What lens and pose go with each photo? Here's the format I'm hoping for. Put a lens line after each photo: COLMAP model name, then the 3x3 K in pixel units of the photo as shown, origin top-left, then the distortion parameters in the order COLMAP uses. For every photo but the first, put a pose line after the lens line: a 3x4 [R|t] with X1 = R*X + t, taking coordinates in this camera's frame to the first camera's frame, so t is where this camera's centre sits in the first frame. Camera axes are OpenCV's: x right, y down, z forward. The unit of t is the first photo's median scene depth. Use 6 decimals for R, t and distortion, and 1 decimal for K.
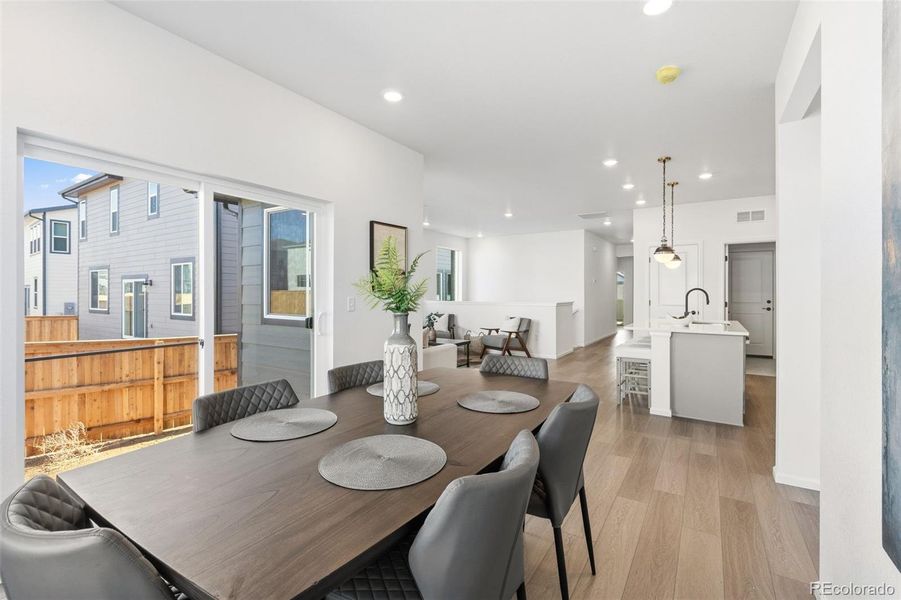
lens RADIAL K [[401.8, 0, 448.4], [0, 401.8, 296.4], [0, 0, 1]] dist [0.005205, 0.000332]
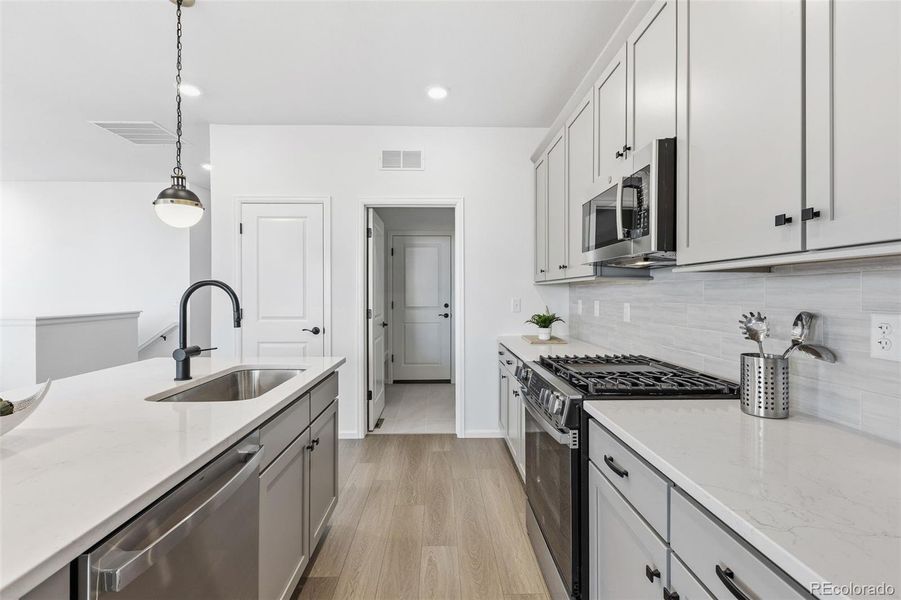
lens RADIAL K [[401.8, 0, 451.0], [0, 401.8, 296.9], [0, 0, 1]] dist [0.005205, 0.000332]
pose [[0.824730, -0.005383, 0.565502, 0.393089], [0.006052, 0.999981, 0.000693, -0.002882], [-0.565495, 0.002851, 0.824747, 0.397457]]
